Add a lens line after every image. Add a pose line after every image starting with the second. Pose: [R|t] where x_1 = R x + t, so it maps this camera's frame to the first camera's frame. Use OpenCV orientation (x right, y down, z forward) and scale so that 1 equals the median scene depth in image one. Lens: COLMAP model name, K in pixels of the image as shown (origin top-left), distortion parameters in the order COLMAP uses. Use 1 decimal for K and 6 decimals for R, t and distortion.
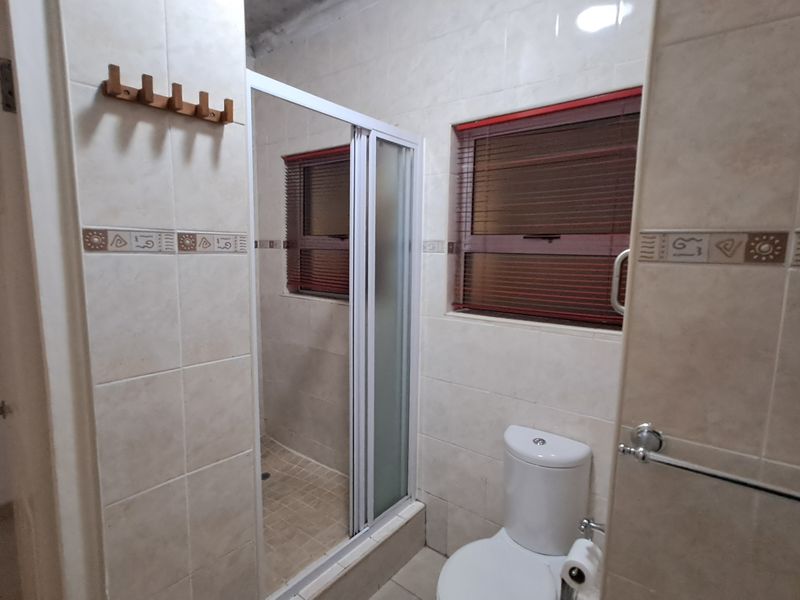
lens RADIAL K [[424.7, 0, 402.7], [0, 424.7, 302.9], [0, 0, 1]] dist [-0.000809, 0.001012]
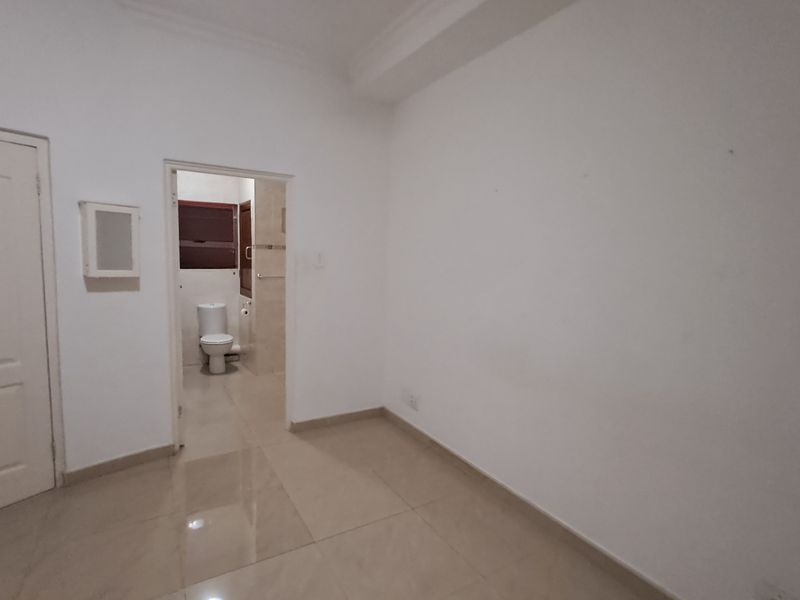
lens RADIAL K [[424.7, 0, 402.7], [0, 424.7, 302.9], [0, 0, 1]] dist [-0.000809, 0.001012]
pose [[-0.635572, -0.121414, 0.762435, -4.170242], [0.061151, 0.976537, 0.206484, -0.362034], [-0.769616, 0.177859, -0.613235, 2.487029]]
